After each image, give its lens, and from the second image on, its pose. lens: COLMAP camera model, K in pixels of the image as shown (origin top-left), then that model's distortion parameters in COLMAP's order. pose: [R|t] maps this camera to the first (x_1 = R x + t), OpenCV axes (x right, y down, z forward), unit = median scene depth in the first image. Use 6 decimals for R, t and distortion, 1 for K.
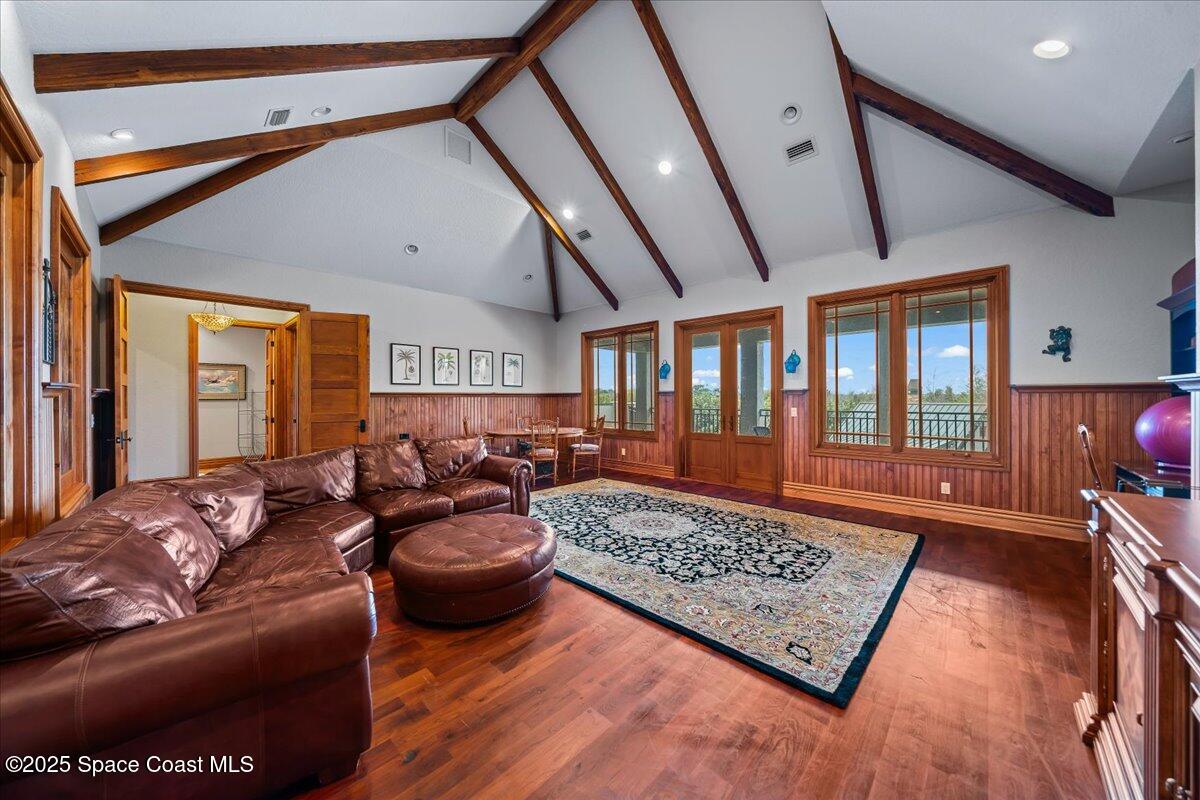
lens RADIAL K [[415.3, 0, 590.8], [0, 415.3, 395.2], [0, 0, 1]] dist [-0.001285, -0.000048]
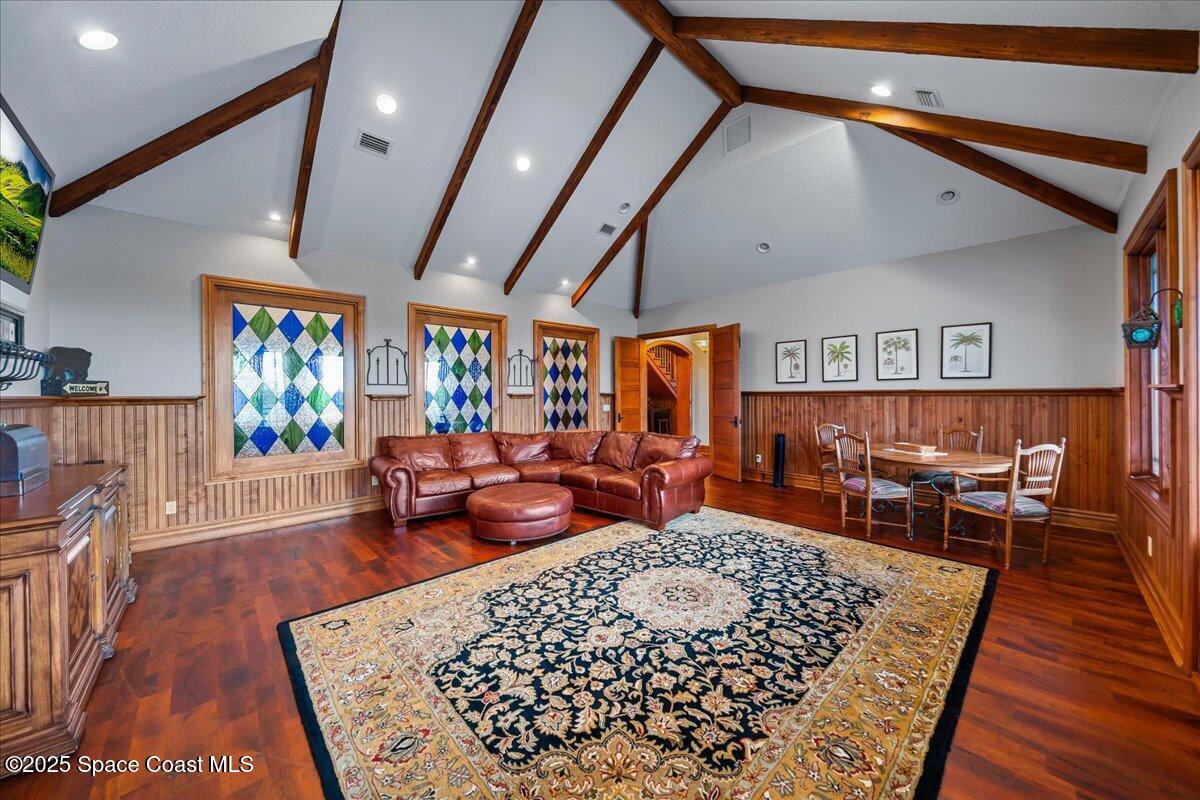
lens RADIAL K [[415.3, 0, 590.8], [0, 415.3, 395.2], [0, 0, 1]] dist [-0.001285, -0.000048]
pose [[-0.052380, 0.008311, -0.998593, 0.969977], [0.015200, 0.999856, 0.007524, -0.021482], [0.998512, -0.014785, -0.052499, 1.061528]]
